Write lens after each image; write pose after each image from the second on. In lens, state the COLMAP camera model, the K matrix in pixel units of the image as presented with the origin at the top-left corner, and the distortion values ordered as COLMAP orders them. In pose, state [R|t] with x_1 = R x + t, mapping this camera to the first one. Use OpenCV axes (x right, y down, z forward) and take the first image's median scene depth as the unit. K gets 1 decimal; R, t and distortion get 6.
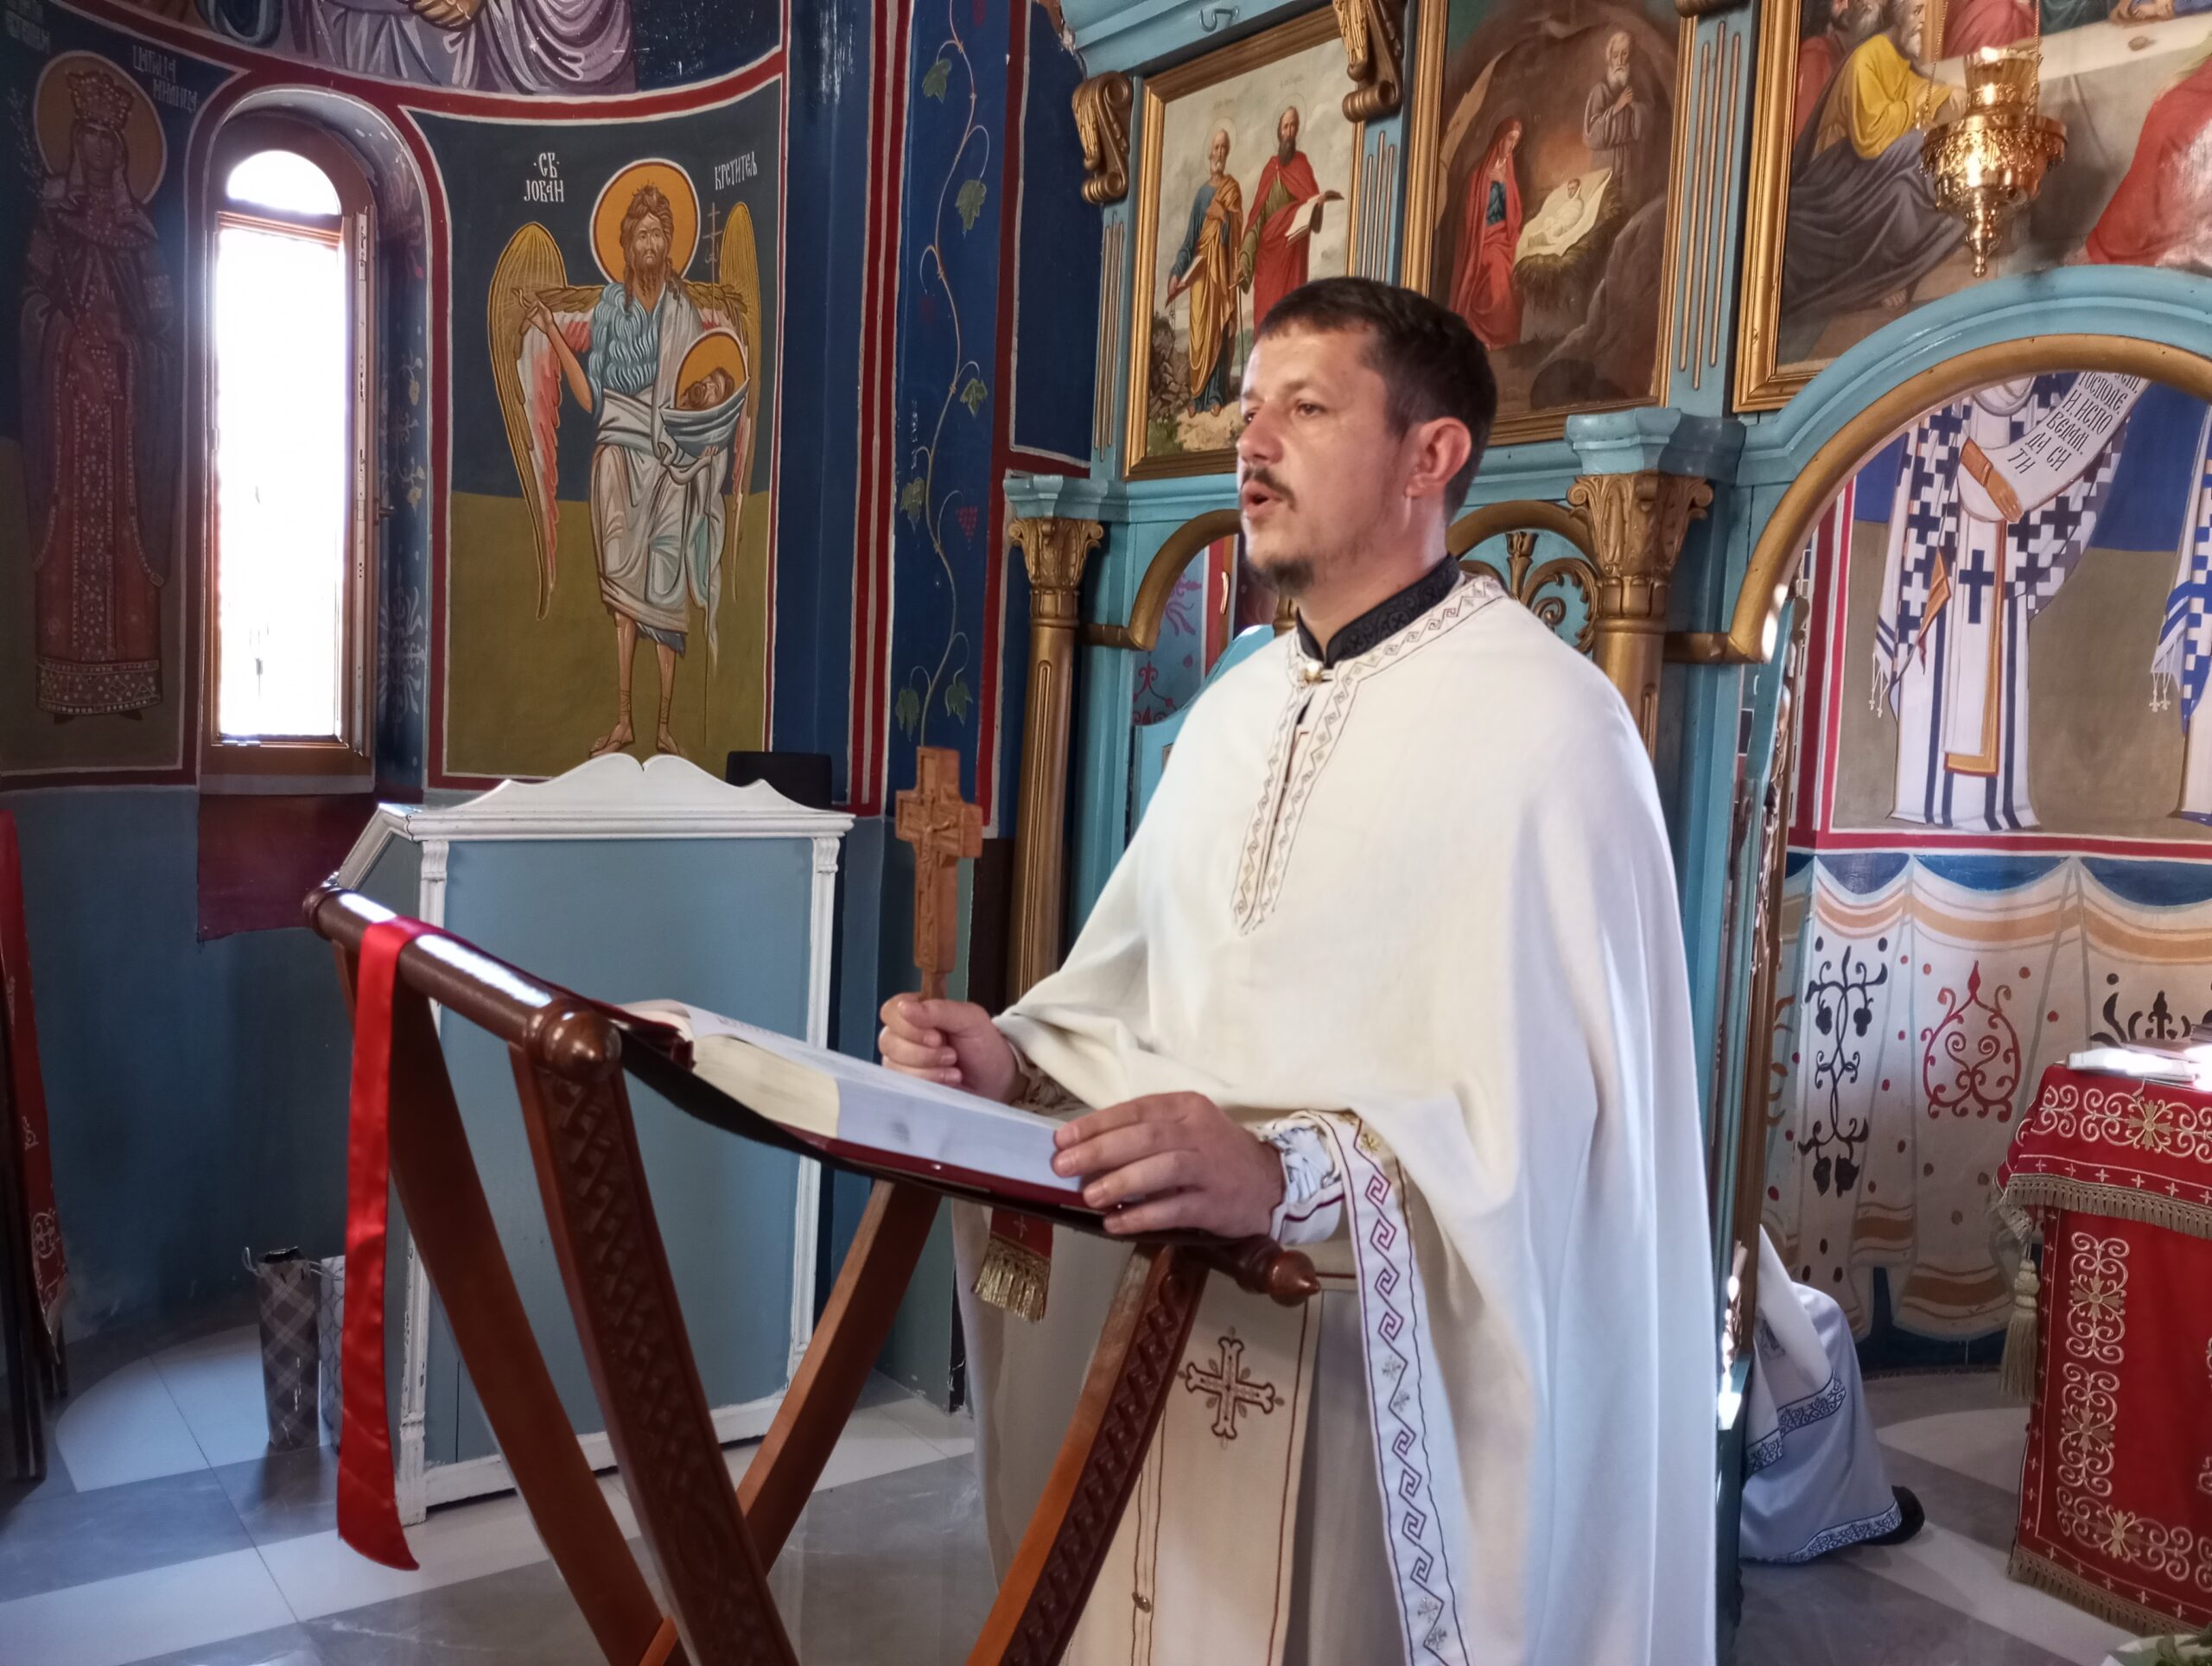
lens RADIAL K [[1813.0, 0, 1104.0], [0, 1813.0, 835.1], [0, 0, 1]] dist [0.067917, -0.076077]
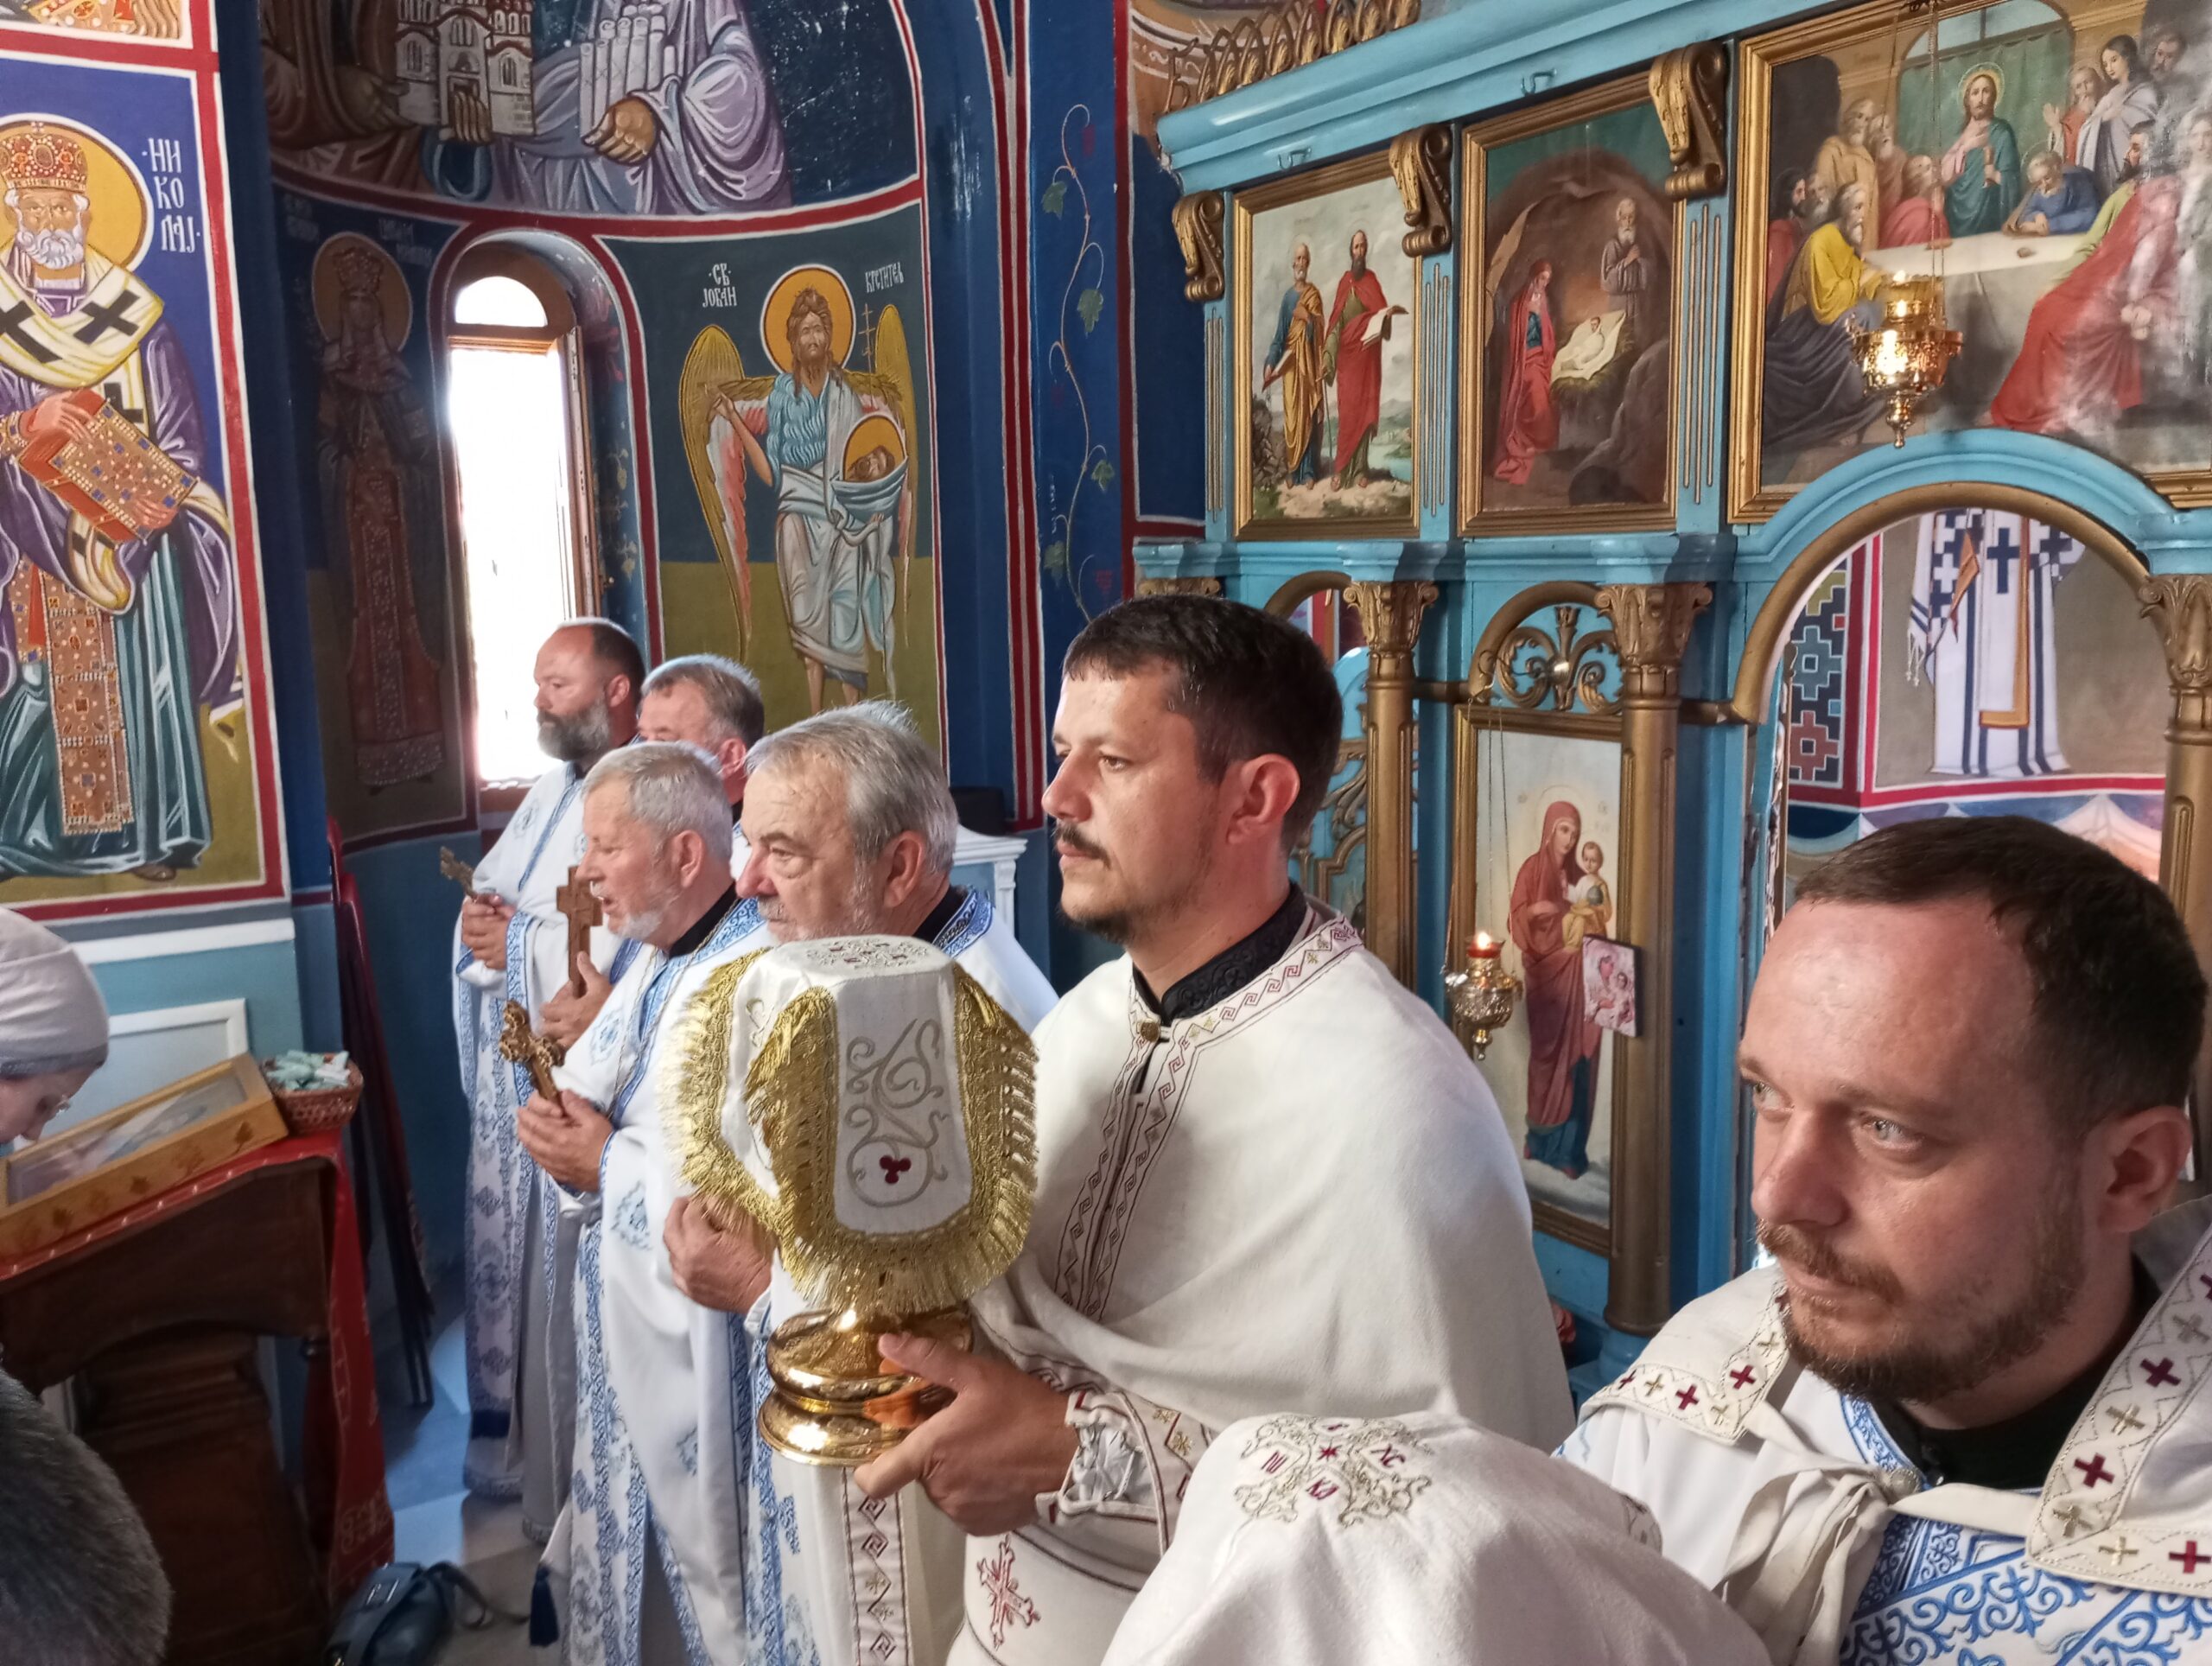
lens RADIAL K [[1823.2, 0, 1103.3], [0, 1823.2, 834.8], [0, 0, 1]] dist [0.060220, -0.078448]
pose [[0.995743, -0.057185, -0.072285, 0.000747], [0.062074, 0.995799, 0.067311, -0.090938], [0.068132, -0.071512, 0.995110, -0.192939]]
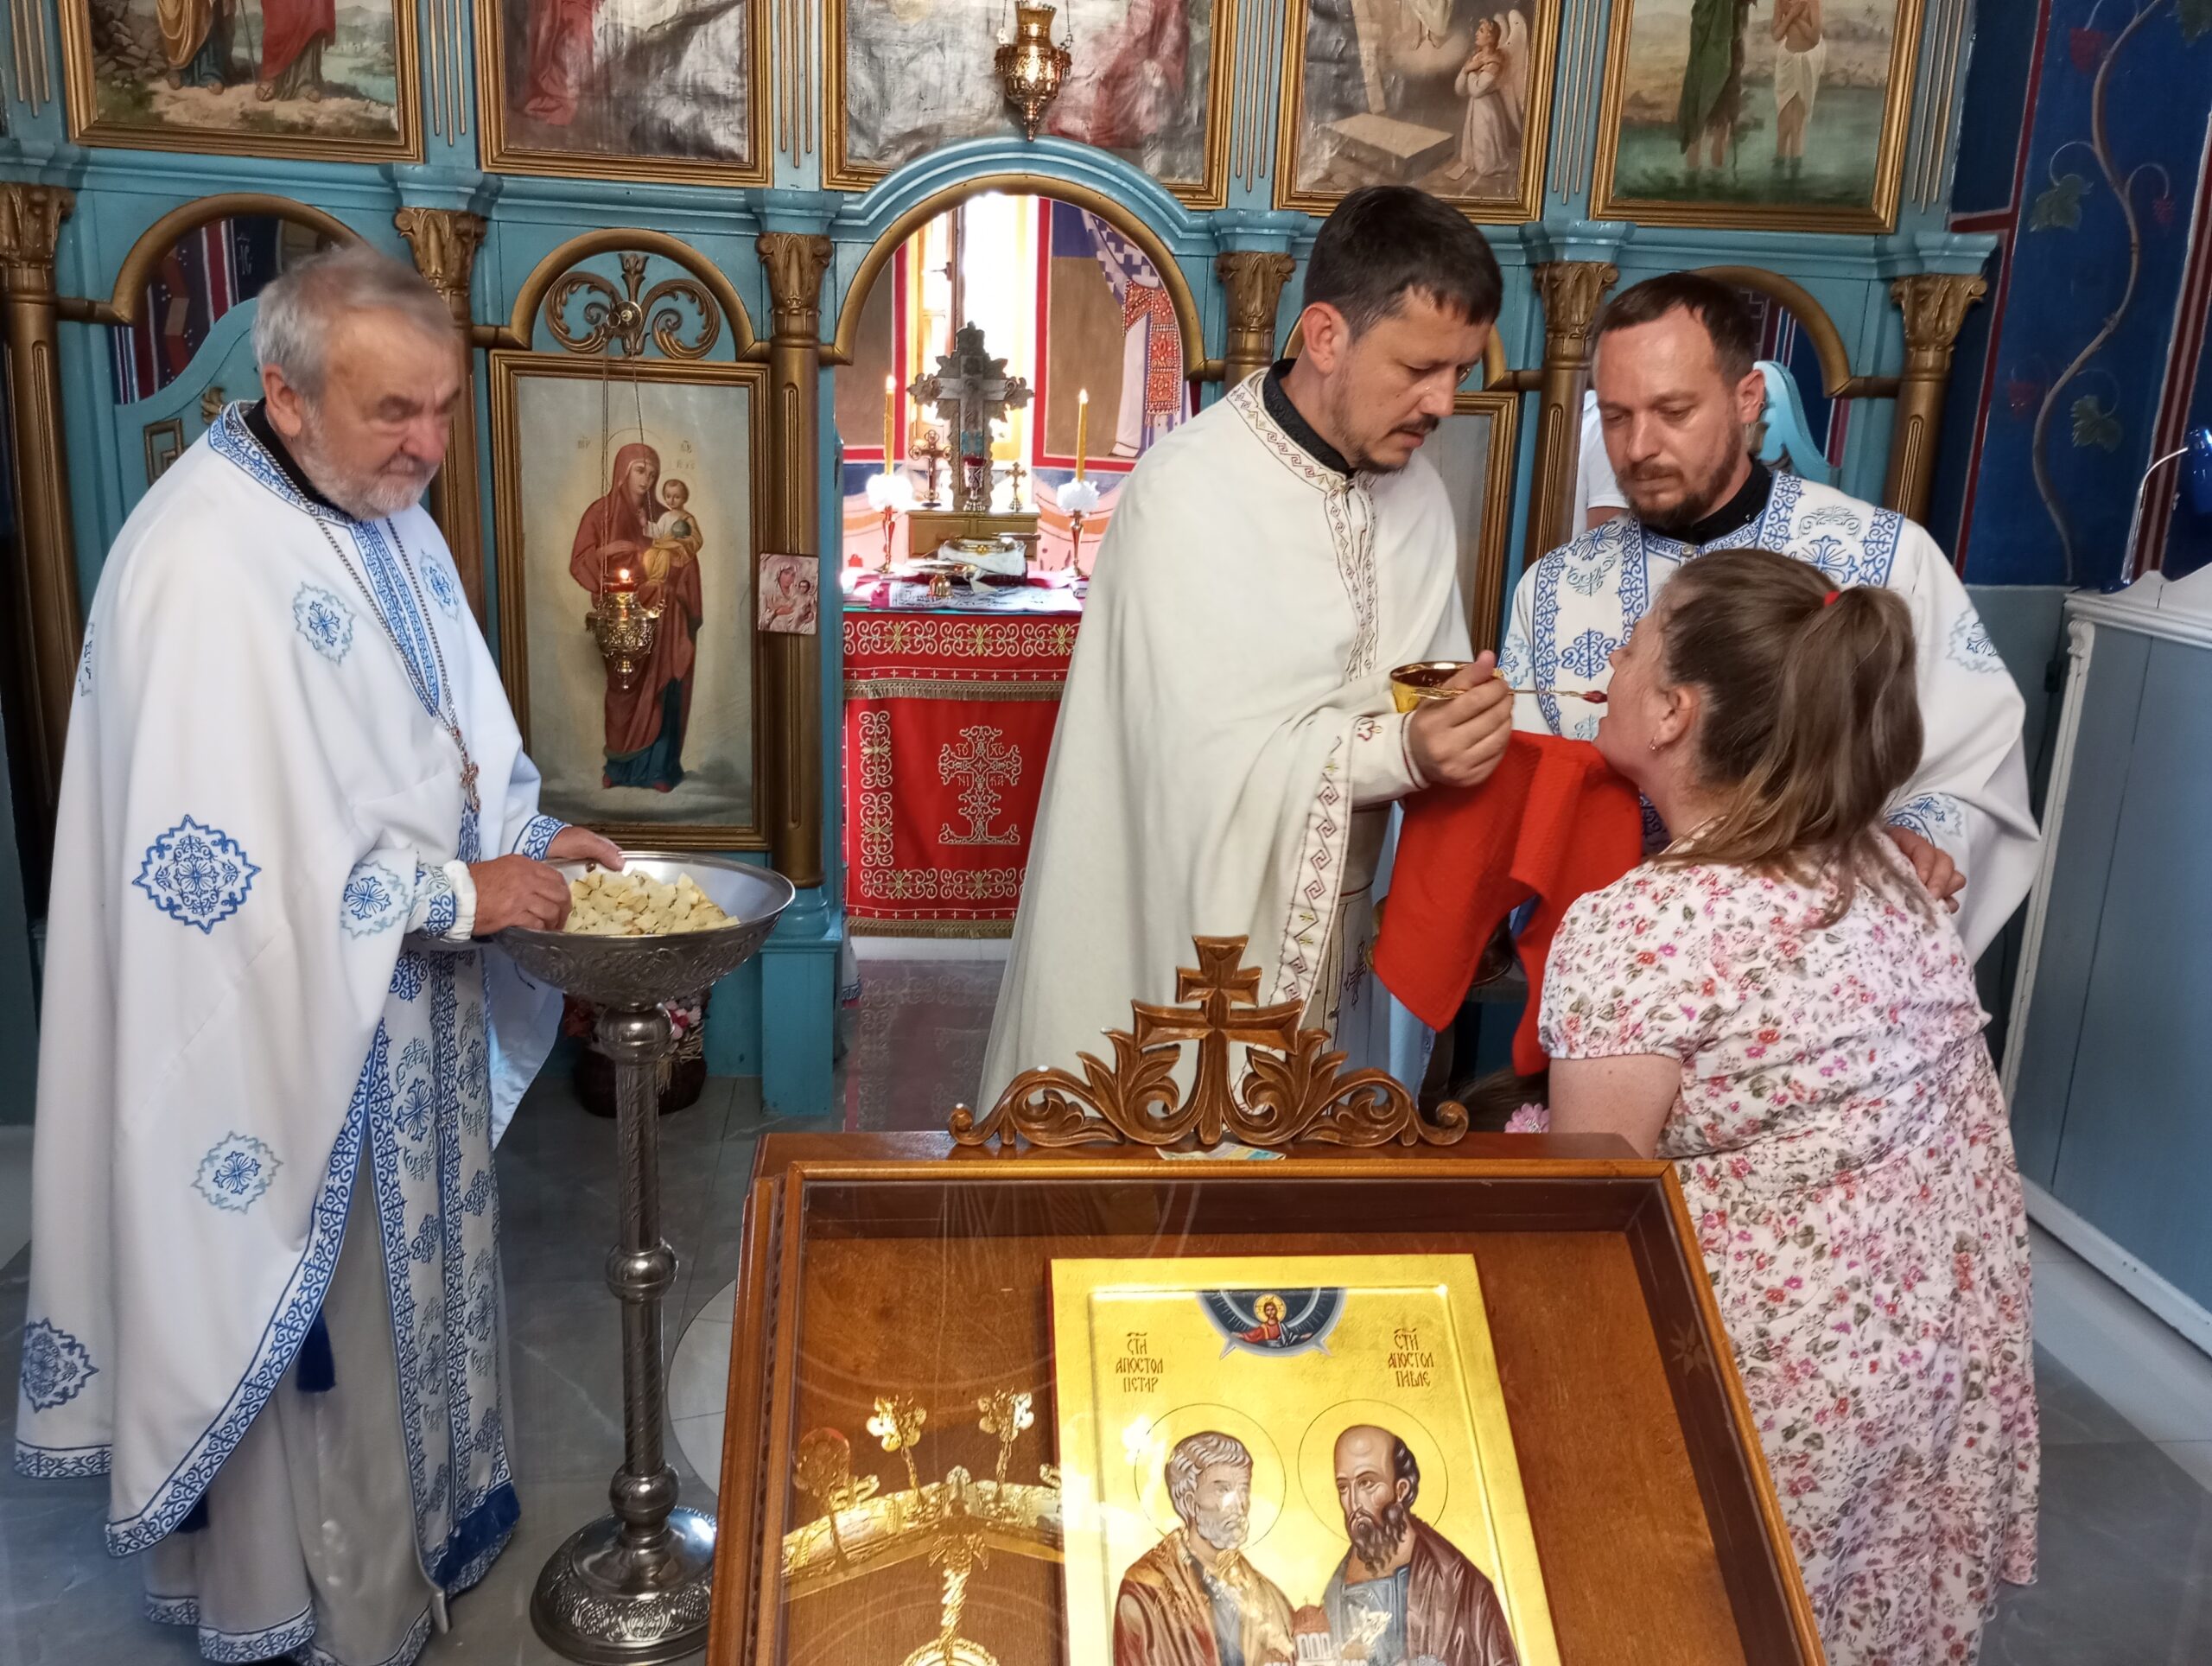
lens RADIAL K [[1805.5, 0, 1101.2], [0, 1805.5, 838.6], [0, 0, 1]] dist [0.078042, -0.102118]
pose [[0.507013, -0.248526, 0.825332, -0.606298], [0.047919, 0.964176, 0.260898, -0.068819], [-0.860606, -0.092730, 0.500759, 0.021028]]
